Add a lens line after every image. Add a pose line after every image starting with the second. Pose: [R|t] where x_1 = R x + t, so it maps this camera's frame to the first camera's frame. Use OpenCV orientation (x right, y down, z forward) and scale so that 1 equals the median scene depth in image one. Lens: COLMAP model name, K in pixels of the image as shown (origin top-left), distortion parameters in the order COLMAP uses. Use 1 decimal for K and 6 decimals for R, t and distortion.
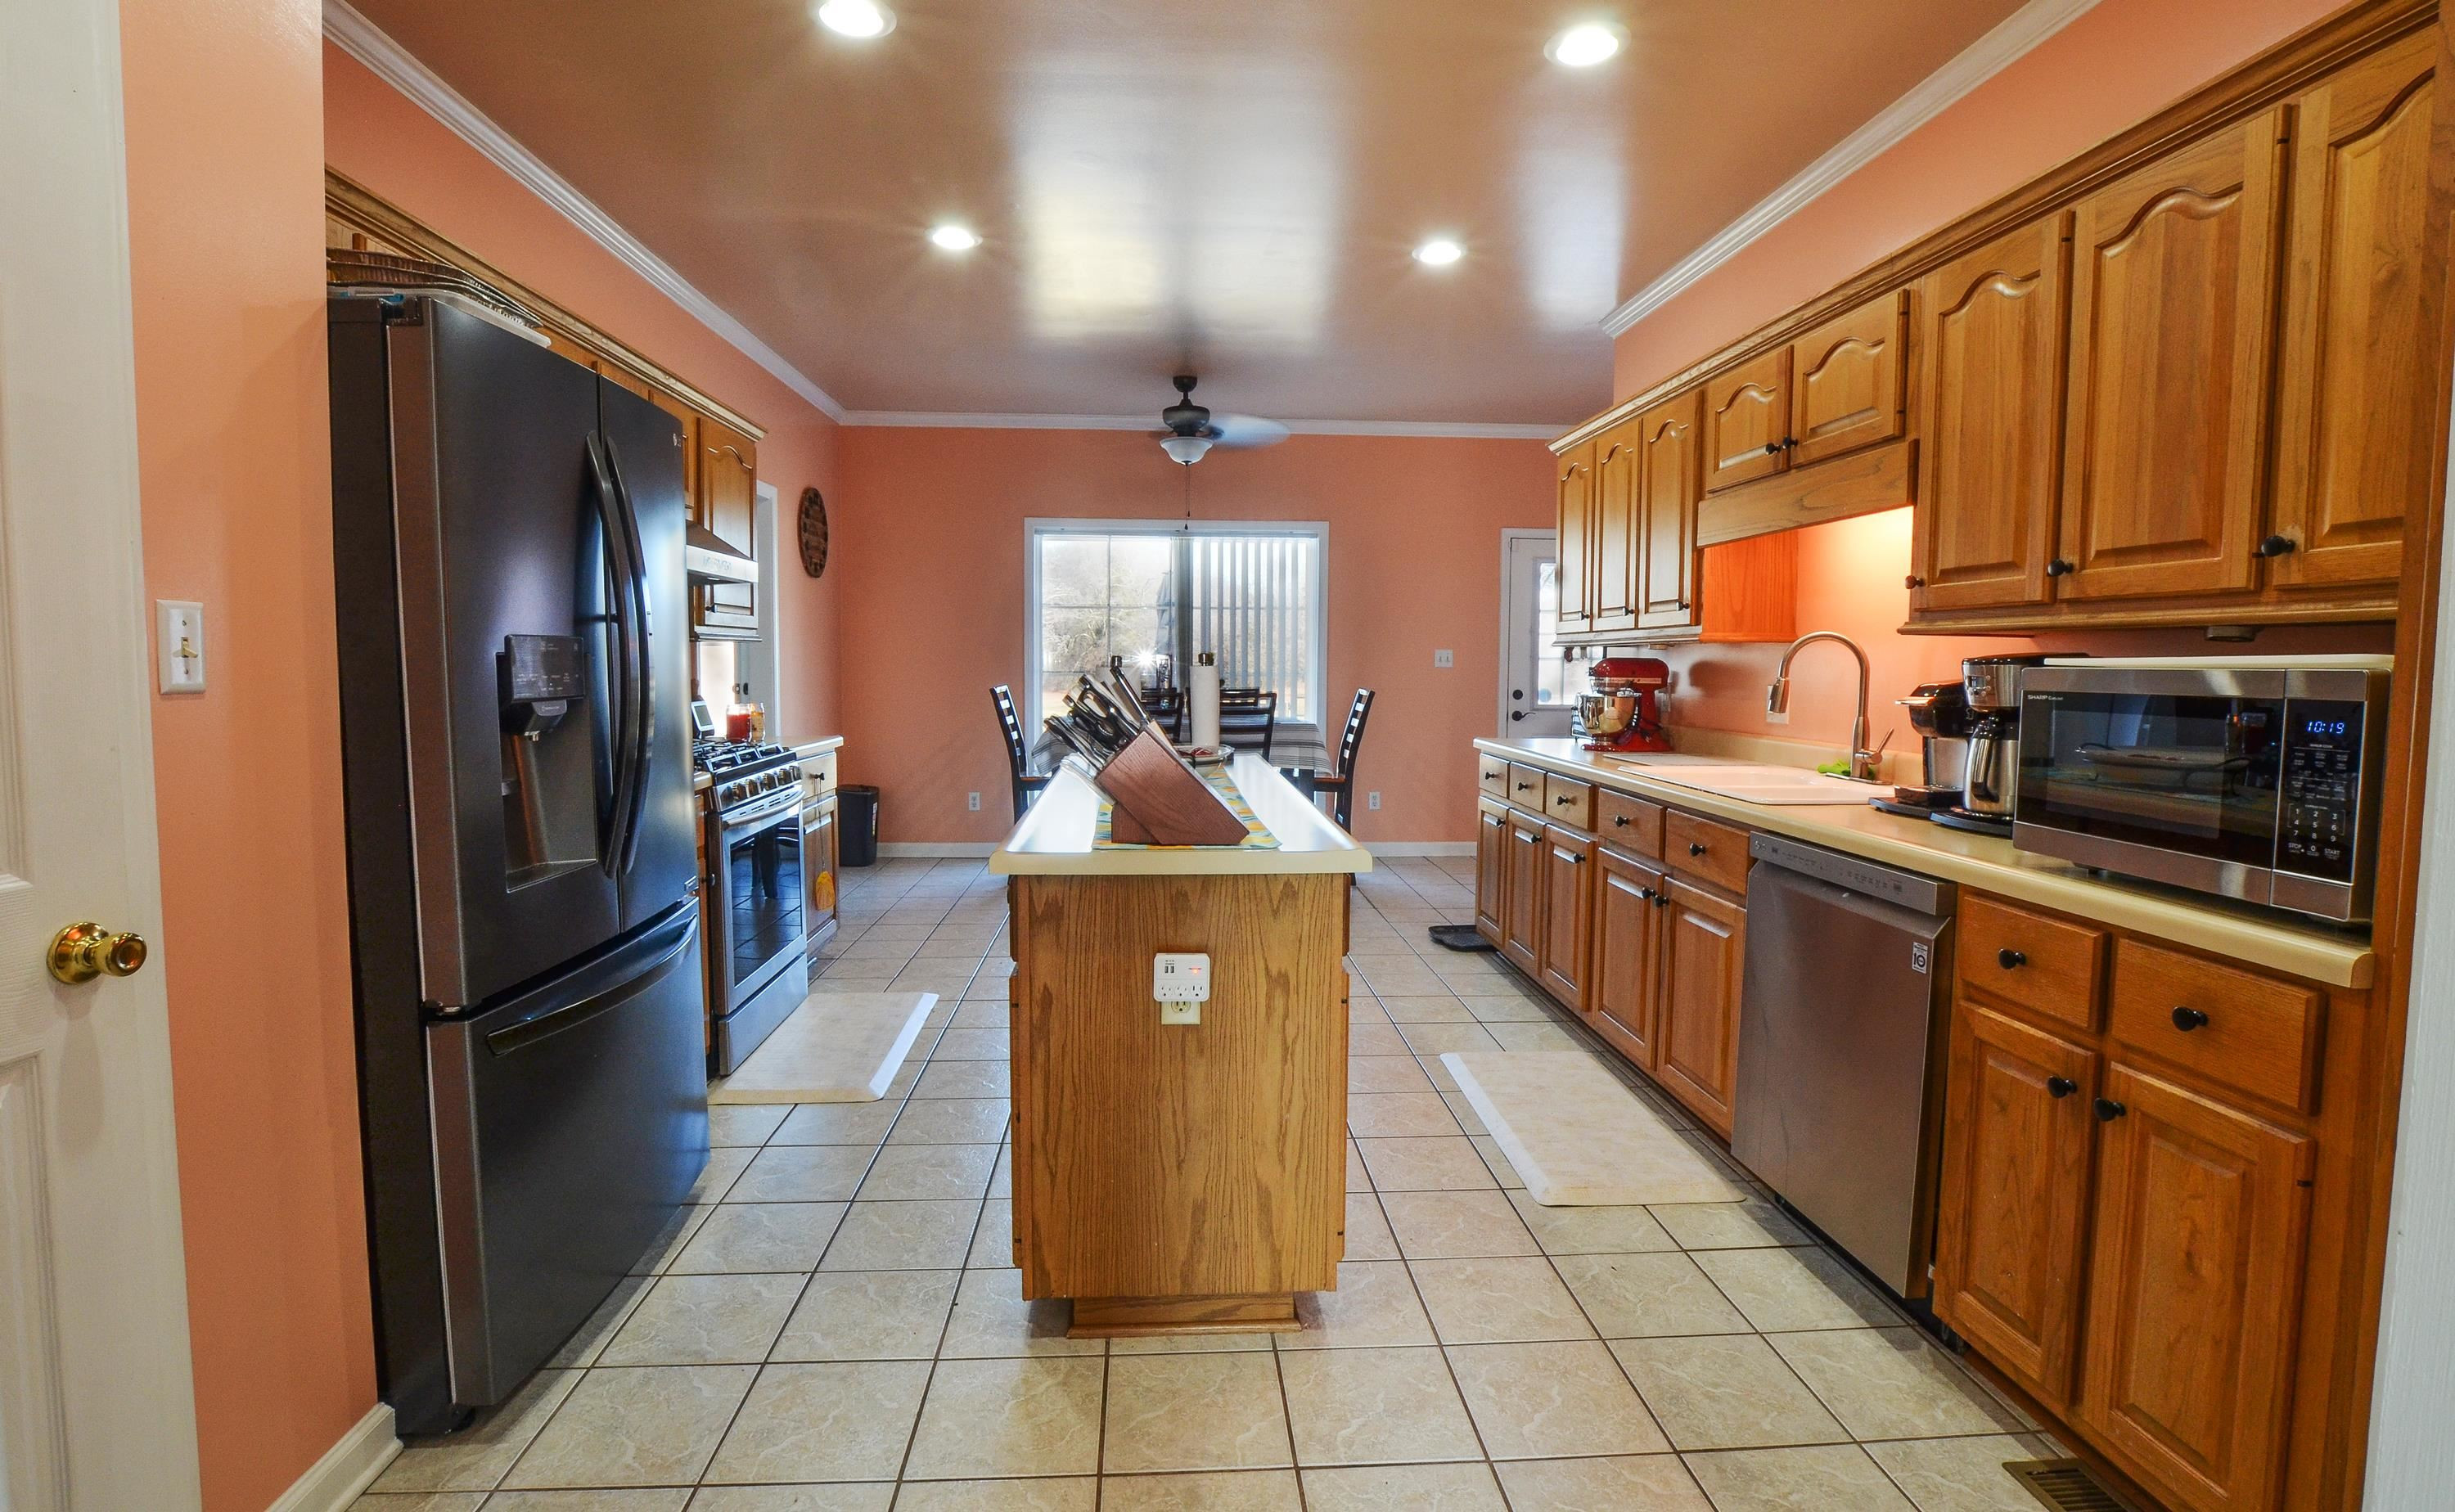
lens RADIAL K [[1131.4, 0, 1219.7], [0, 1131.4, 742.5], [0, 0, 1]] dist [-0.016525, 0.000690]
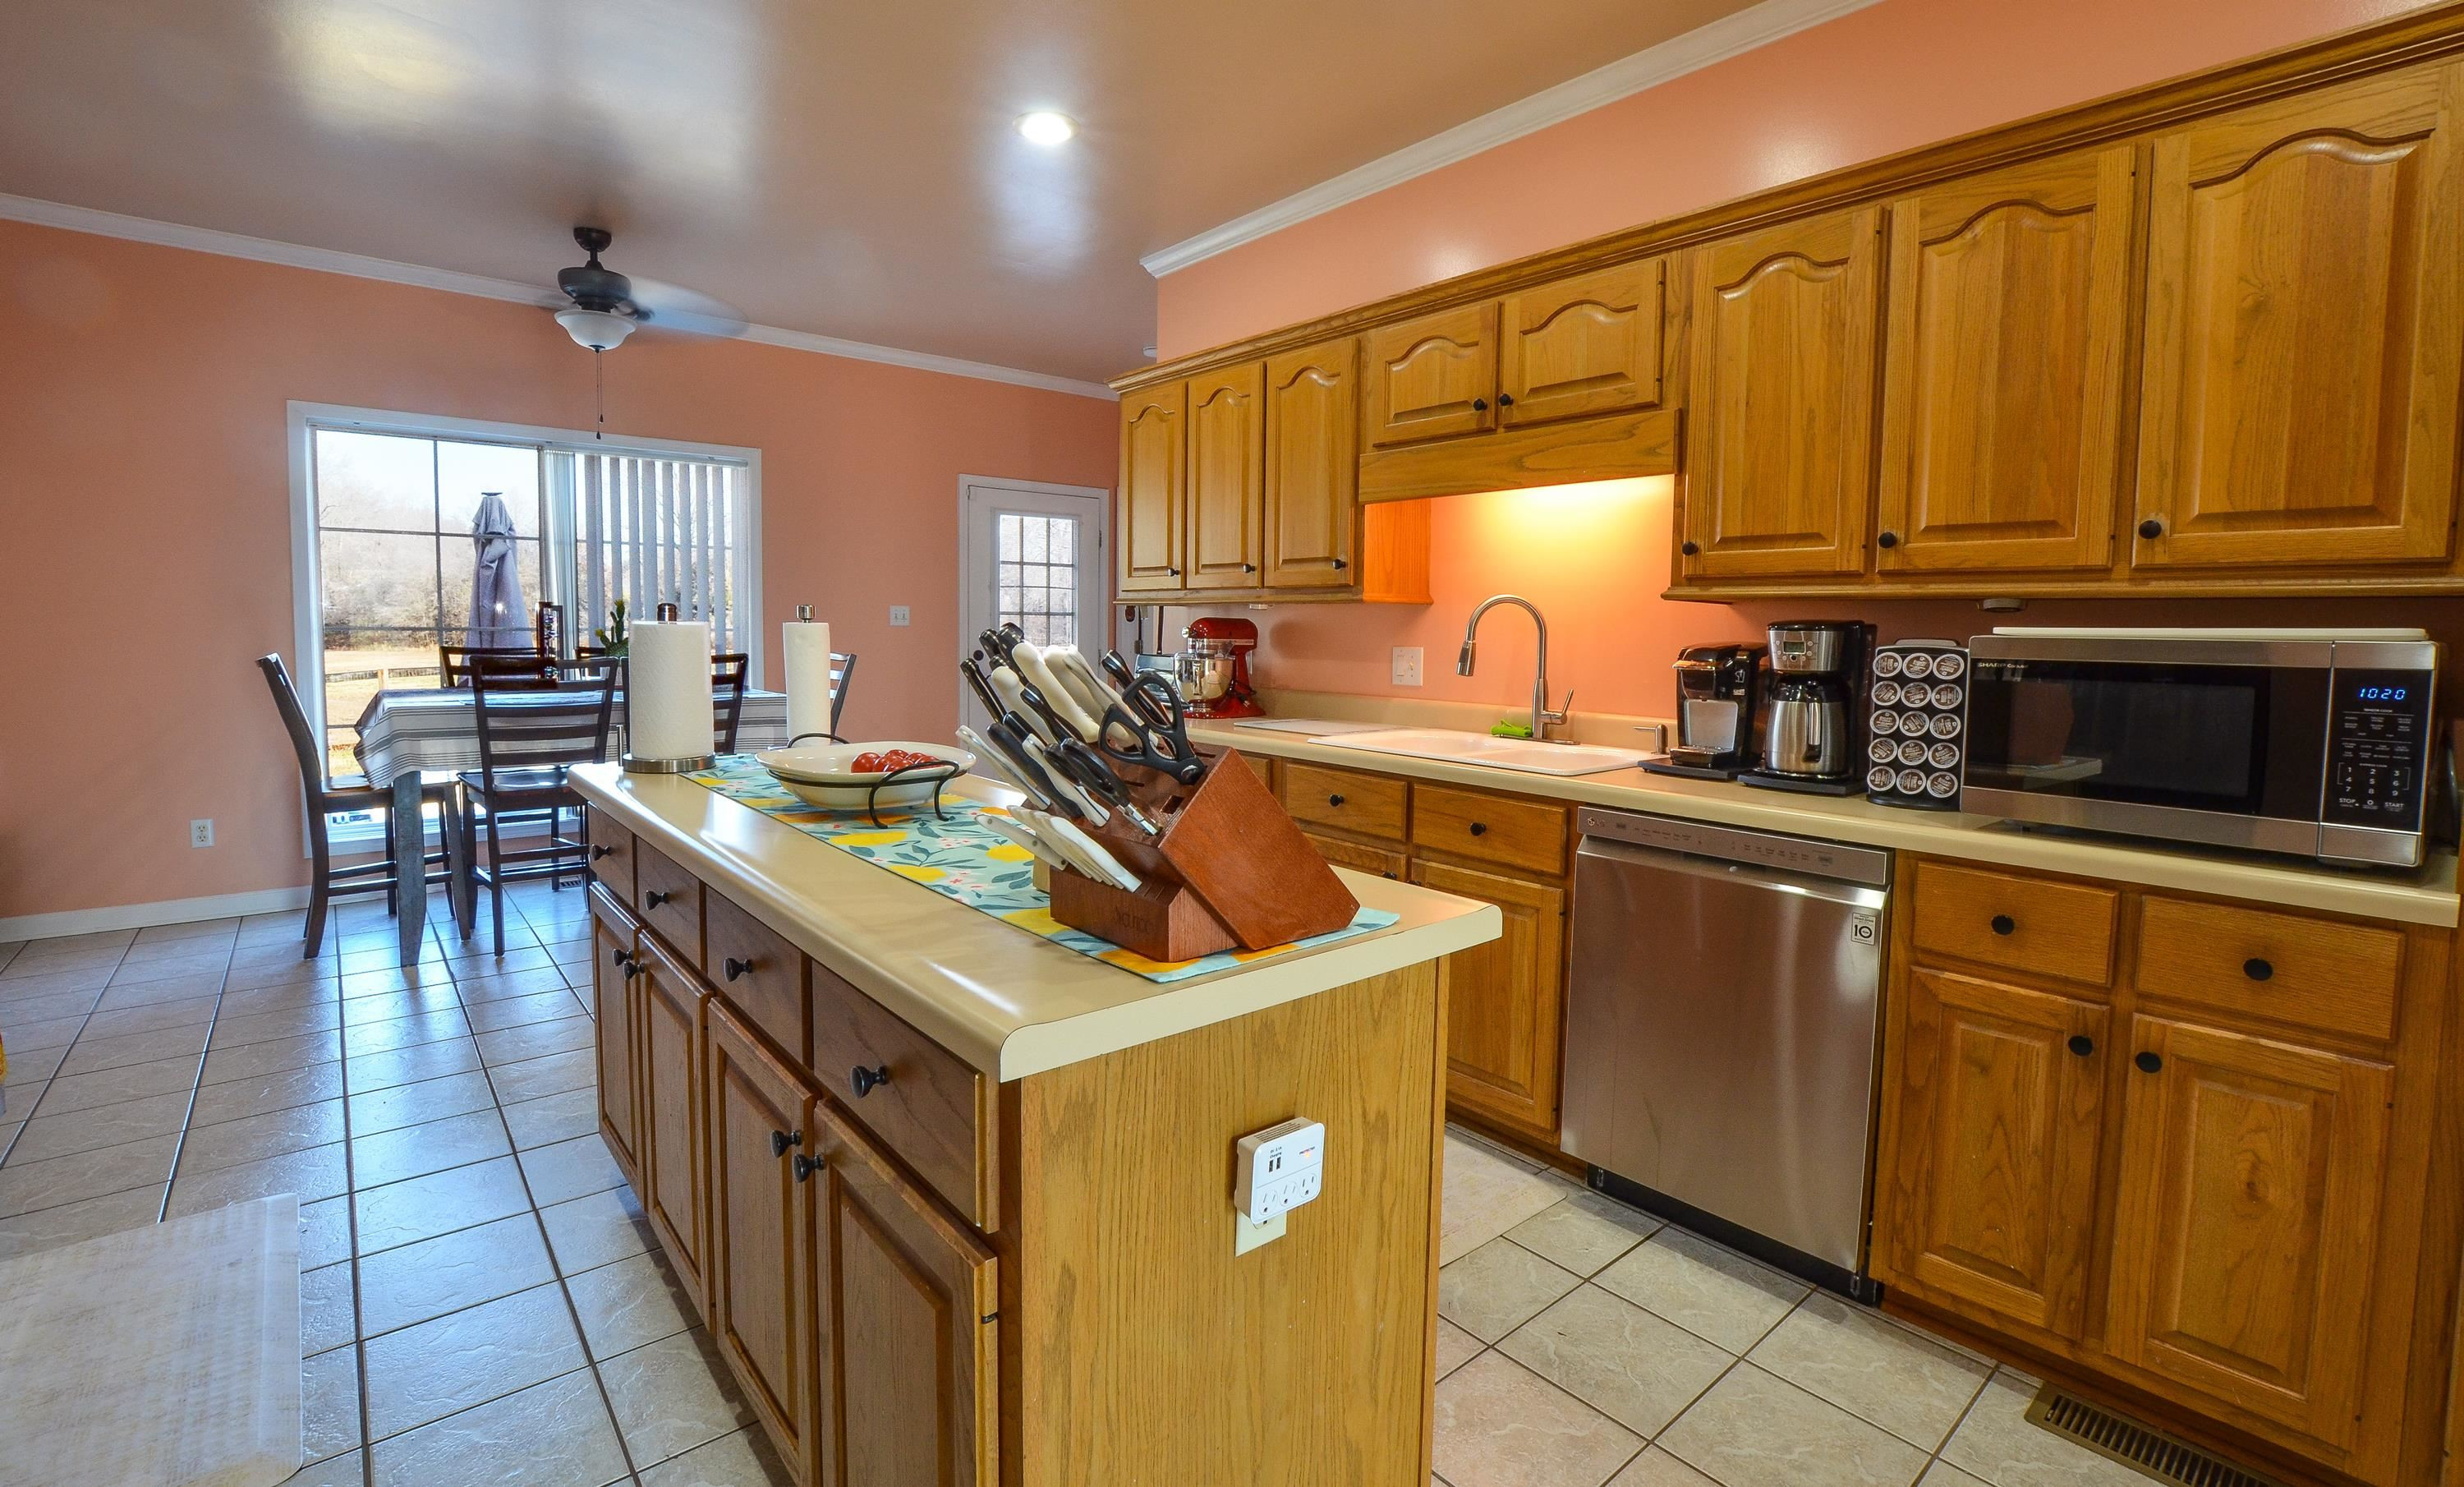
lens RADIAL K [[1099.3, 0, 1254.1], [0, 1099.3, 700.1], [0, 0, 1]] dist [-0.025359, 0.000905]
pose [[0.797892, -0.036605, 0.601689, -0.392087], [0.034682, 0.999289, 0.014801, -0.044050], [-0.601802, 0.009058, 0.798594, 0.584654]]
